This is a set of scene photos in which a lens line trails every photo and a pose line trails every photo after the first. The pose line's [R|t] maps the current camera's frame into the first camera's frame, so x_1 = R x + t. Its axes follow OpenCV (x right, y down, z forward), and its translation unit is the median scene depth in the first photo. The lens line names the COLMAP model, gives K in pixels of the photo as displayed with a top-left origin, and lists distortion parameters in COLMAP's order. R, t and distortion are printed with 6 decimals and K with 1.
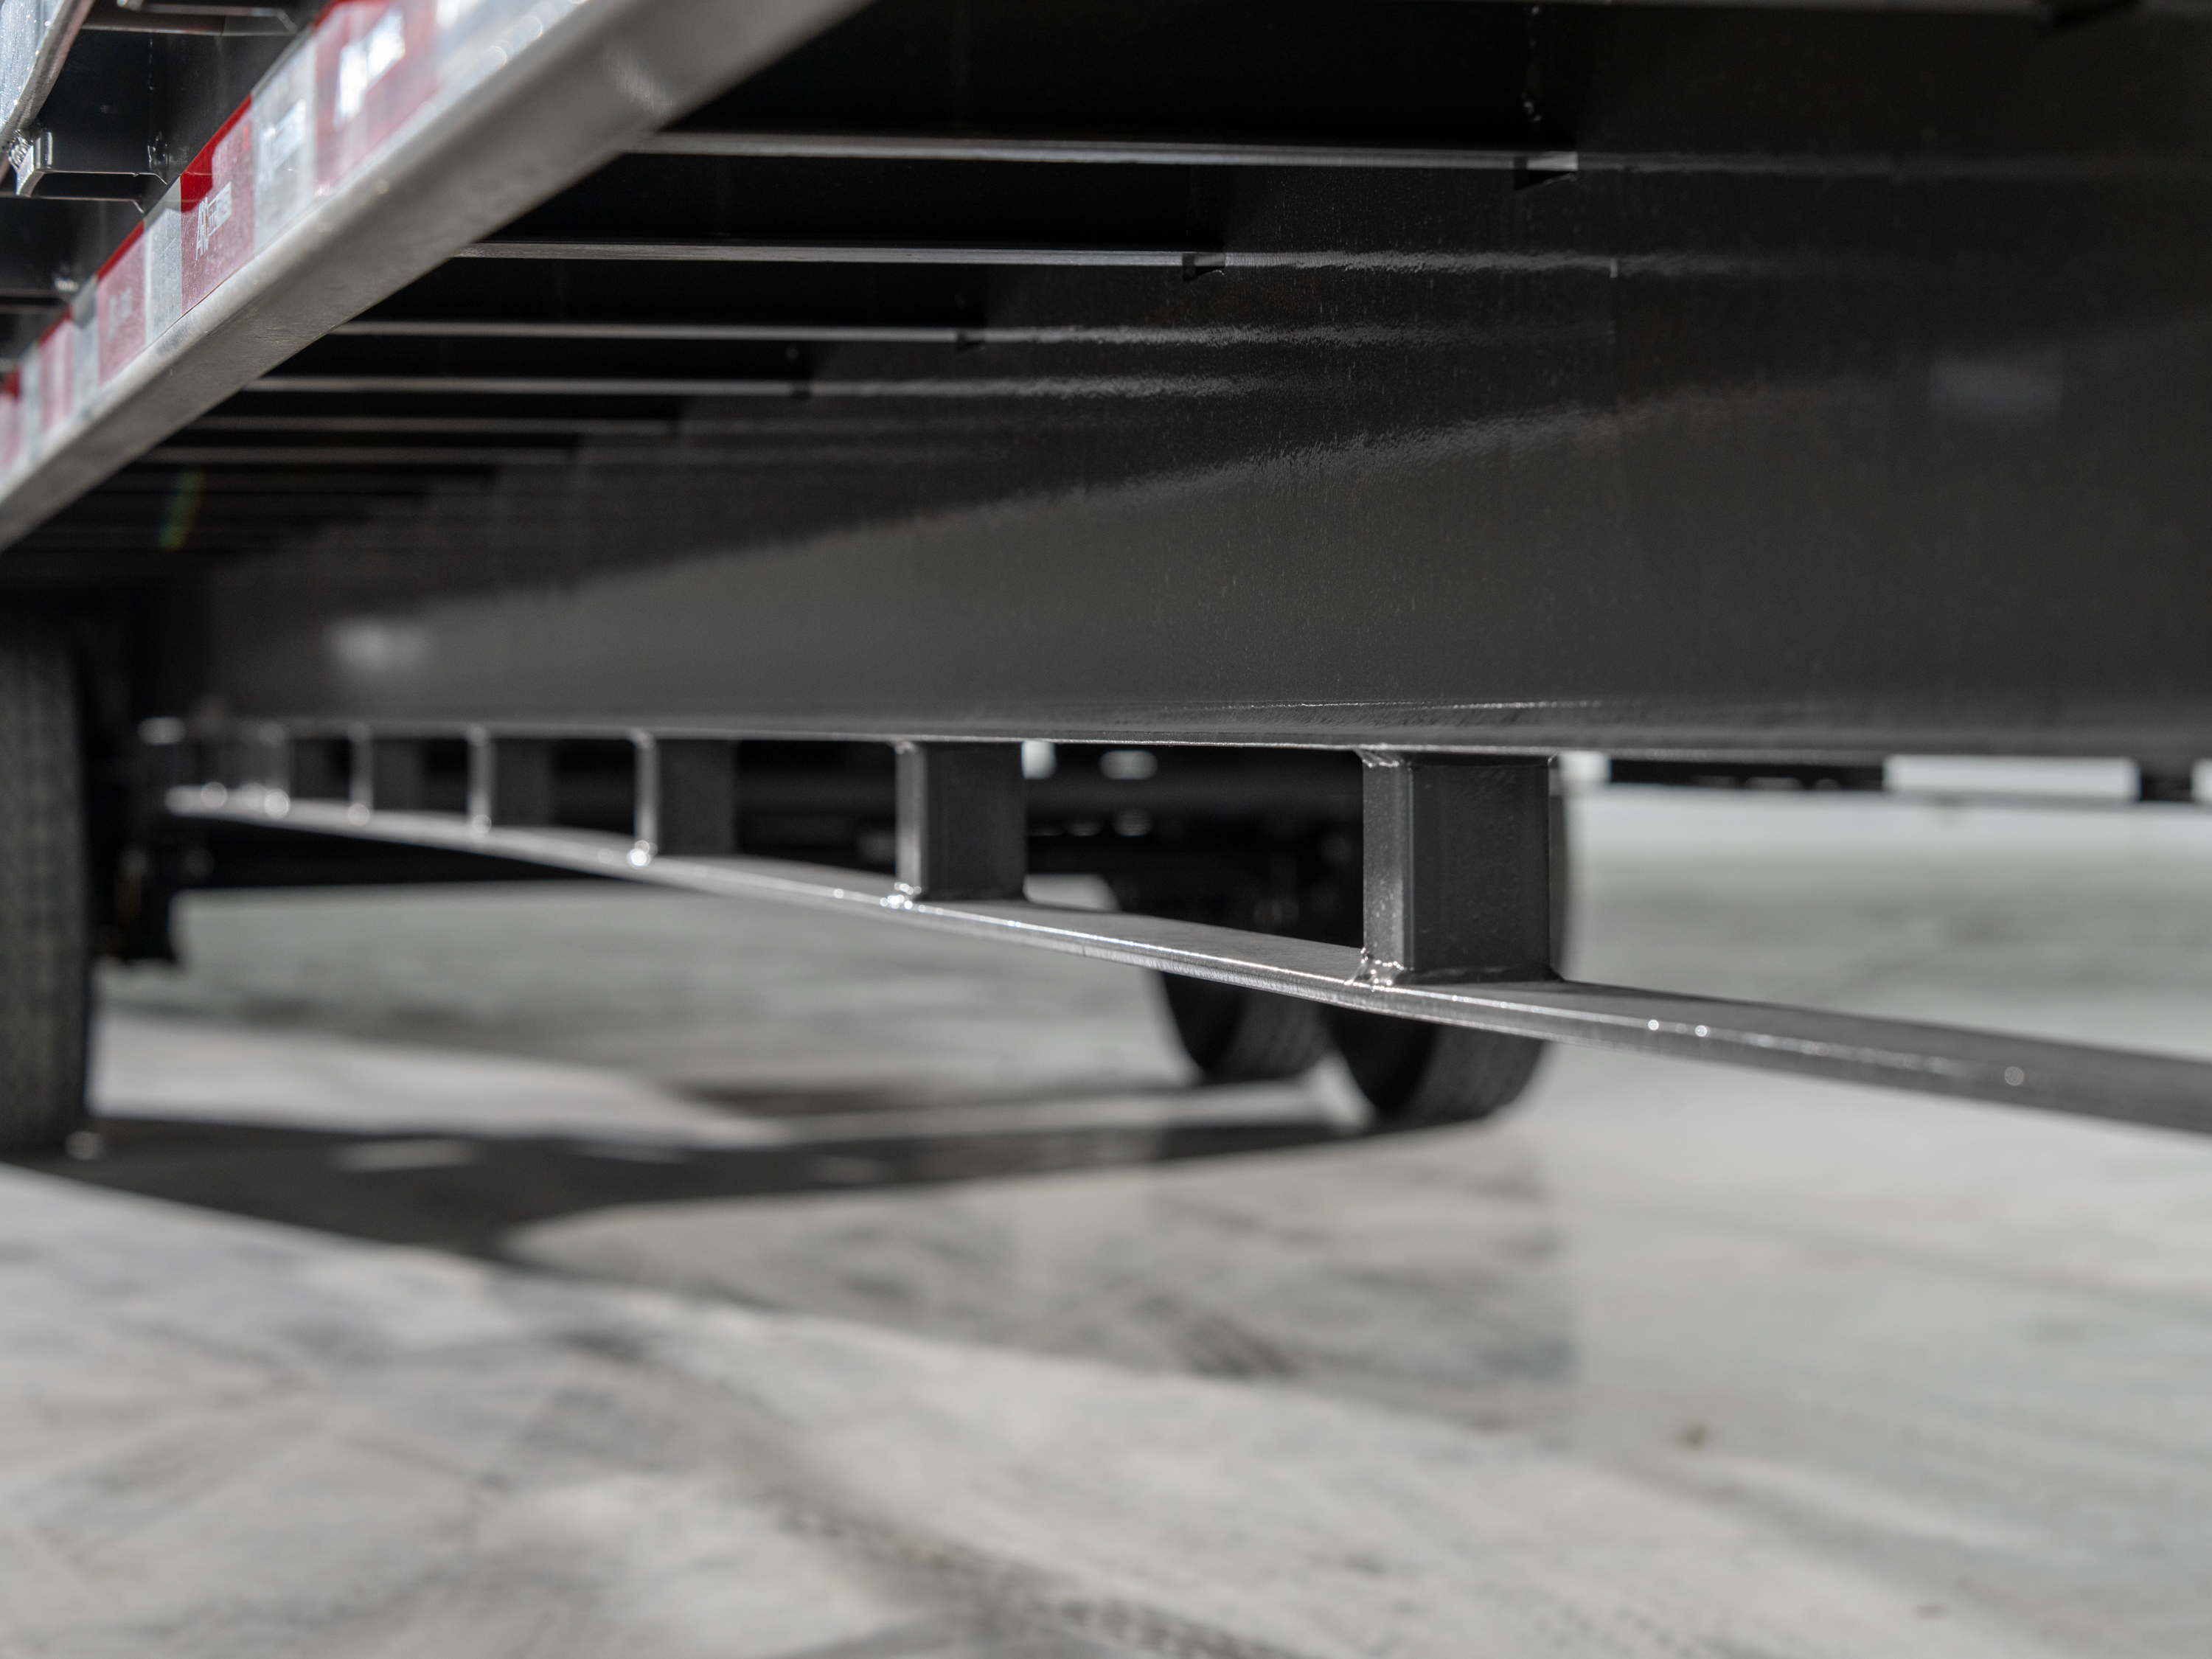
lens RADIAL K [[5230.2, 0, 1106.0], [0, 5230.2, 829.5], [0, 0, 1]] dist [-0.072392, 0.006829]
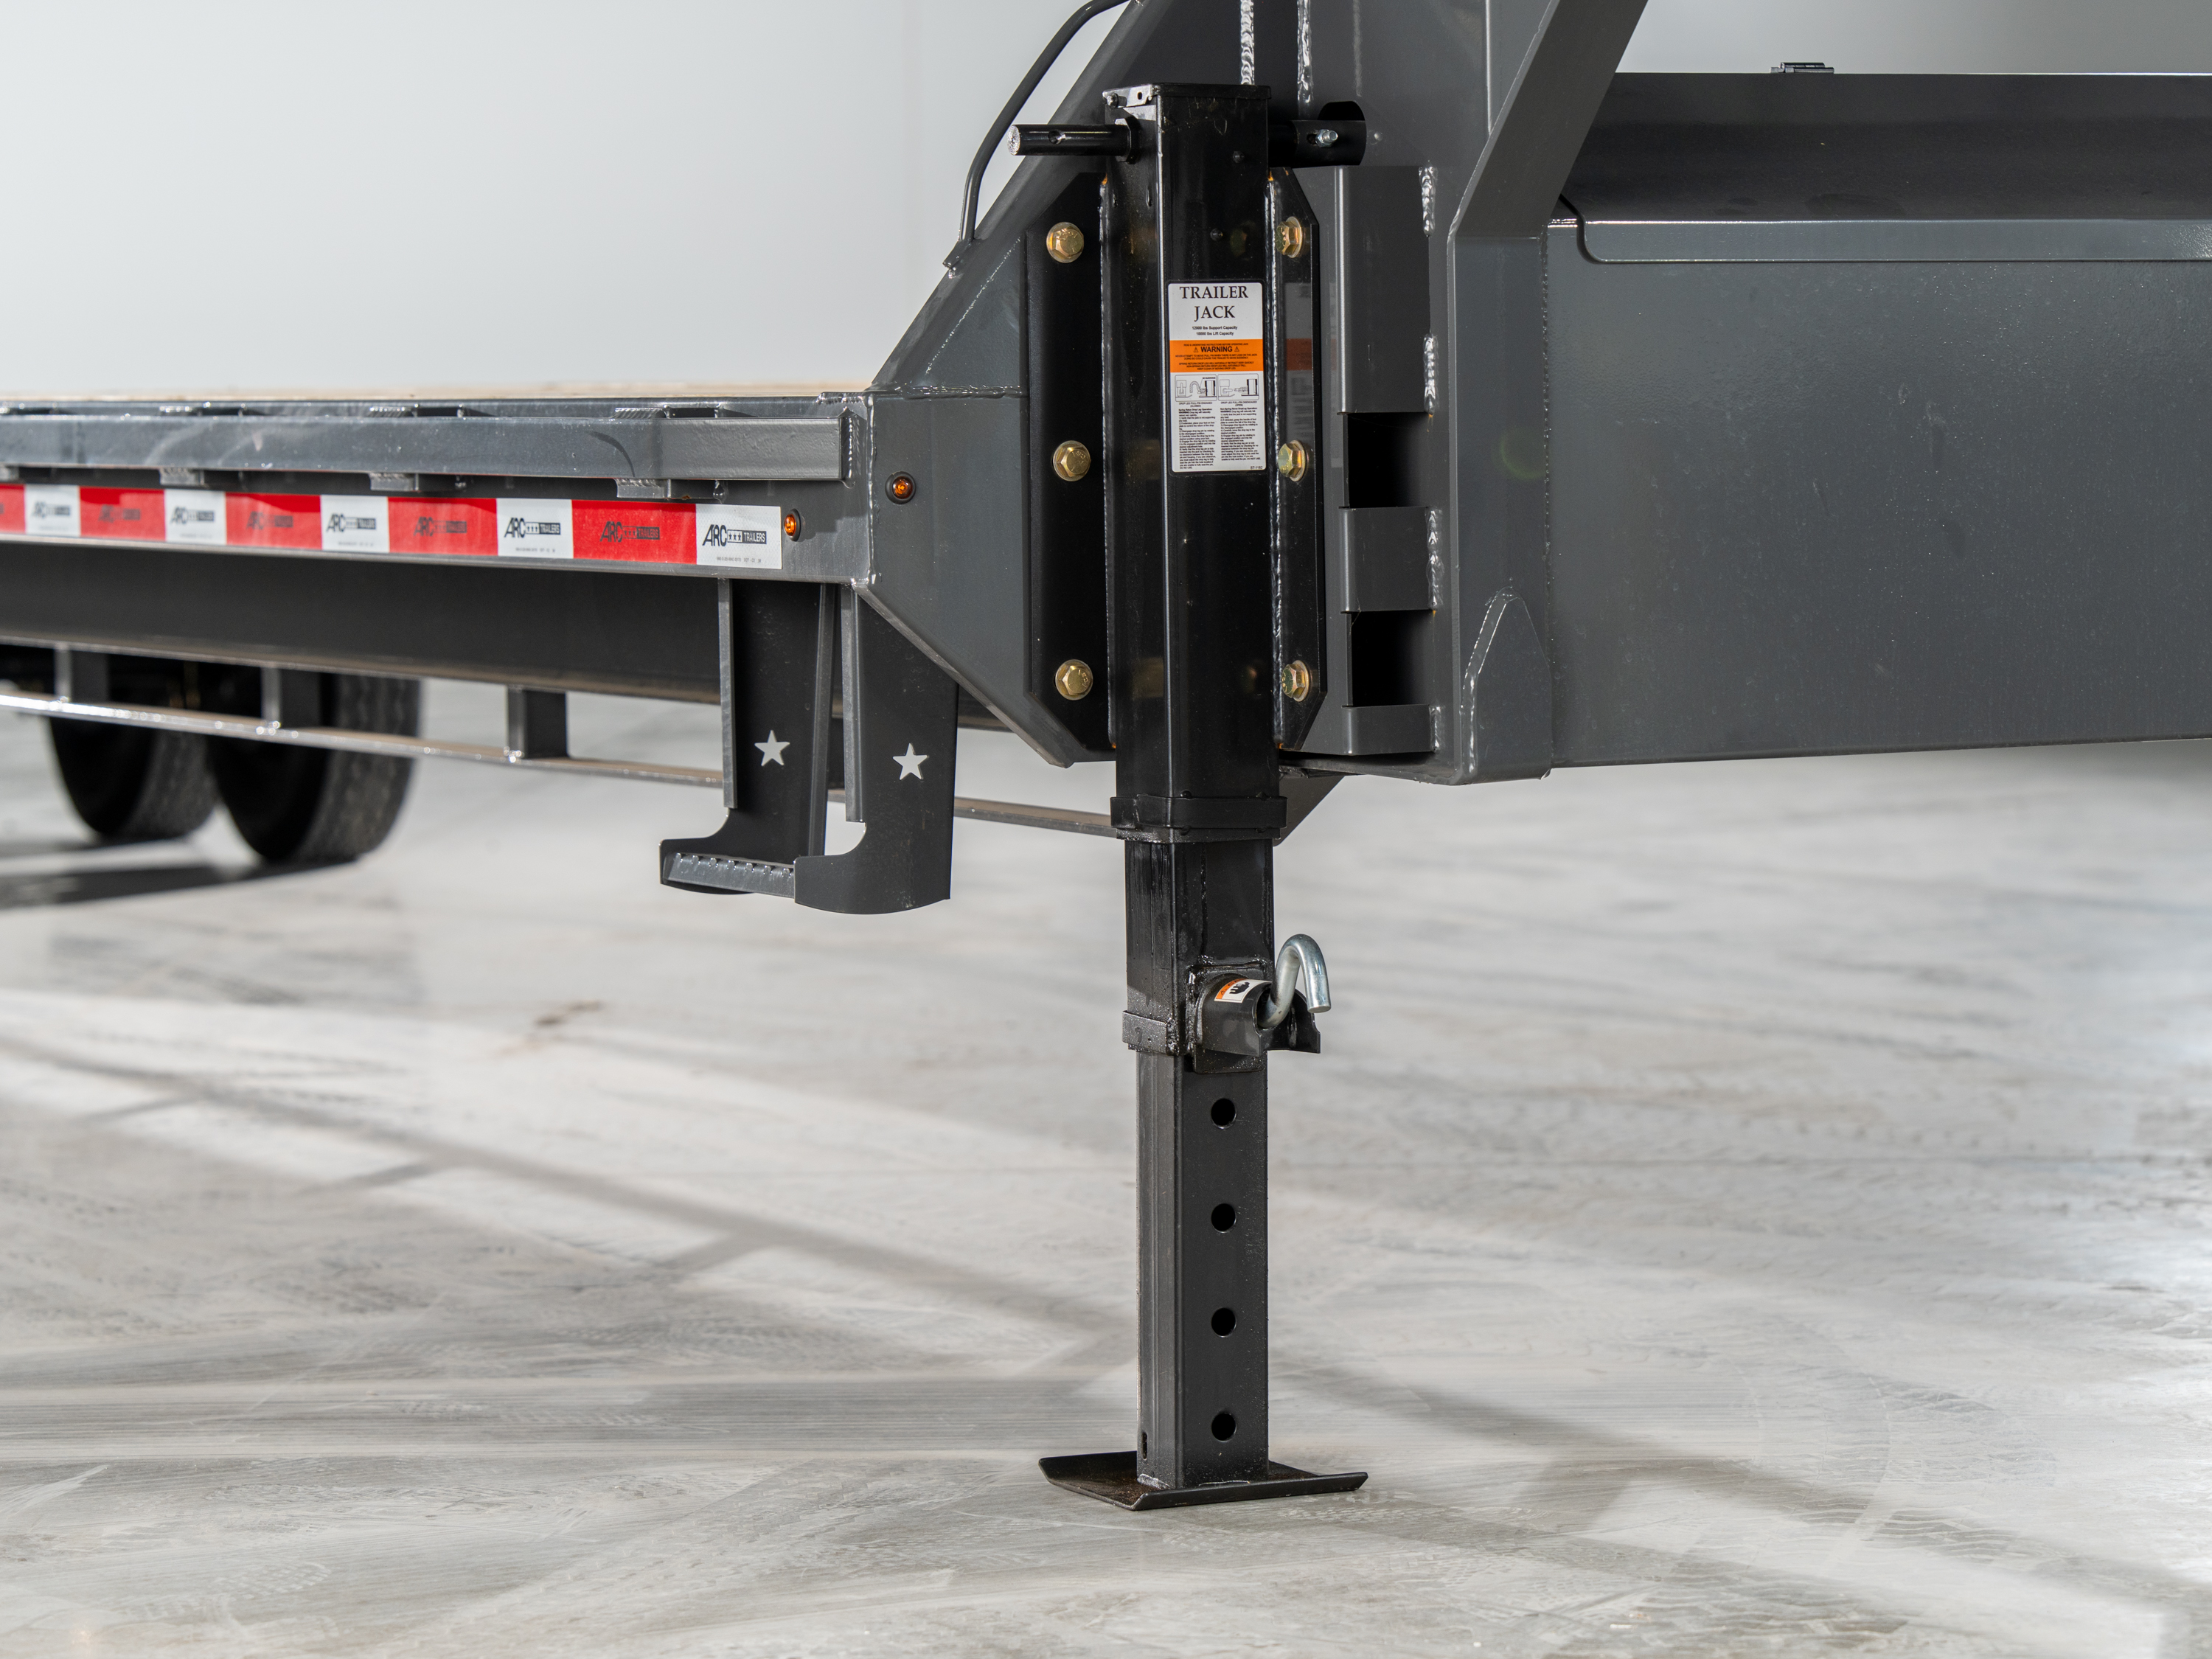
lens RADIAL K [[7006.3, 0, 1106.0], [0, 7006.3, 829.5], [0, 0, 1]] dist [0.065555, 1.379658]
pose [[0.977256, -0.023320, 0.210776, -0.143592], [0.014268, 0.998914, 0.044363, -0.032822], [-0.211581, -0.040347, 0.976527, -0.937376]]
